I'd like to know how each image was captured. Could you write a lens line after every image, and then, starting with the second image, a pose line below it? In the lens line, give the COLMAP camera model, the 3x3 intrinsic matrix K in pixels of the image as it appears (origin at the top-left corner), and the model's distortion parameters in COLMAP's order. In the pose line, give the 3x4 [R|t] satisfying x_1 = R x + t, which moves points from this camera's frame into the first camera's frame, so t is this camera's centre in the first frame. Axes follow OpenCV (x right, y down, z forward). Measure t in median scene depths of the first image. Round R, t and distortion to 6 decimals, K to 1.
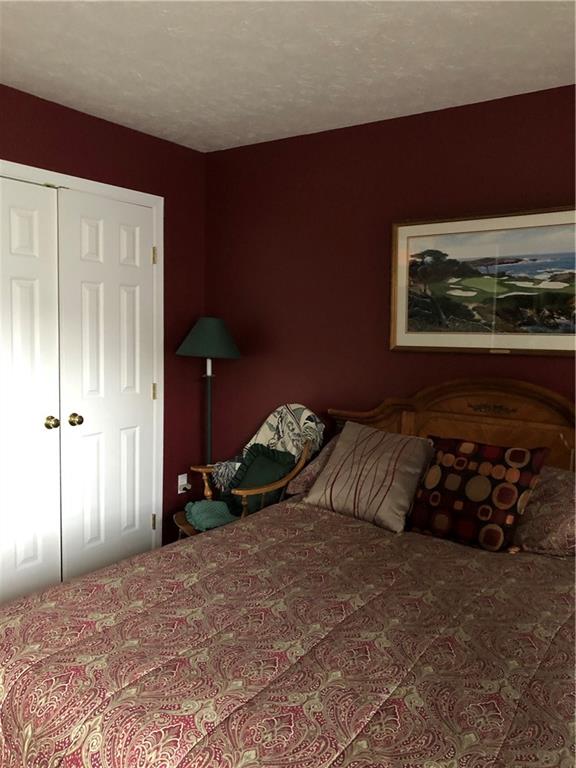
lens RADIAL K [[630.4, 0, 286.8], [0, 630.4, 384.0], [0, 0, 1]] dist [-0.005790, 0.000894]
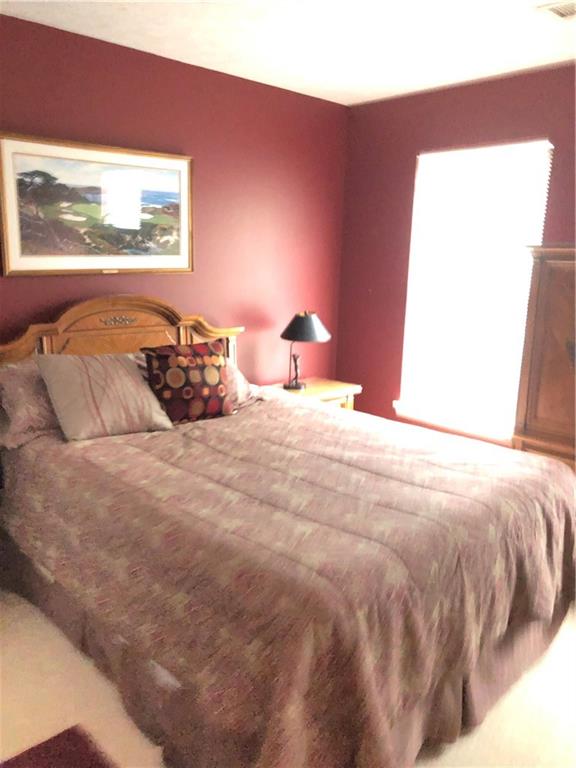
lens RADIAL K [[630.4, 0, 286.7], [0, 630.4, 383.1], [0, 0, 1]] dist [-0.005790, 0.000894]
pose [[0.189690, -0.215415, 0.957922, -0.737572], [0.073183, 0.976024, 0.204993, -0.063348], [-0.979113, 0.031219, 0.200907, 0.442463]]
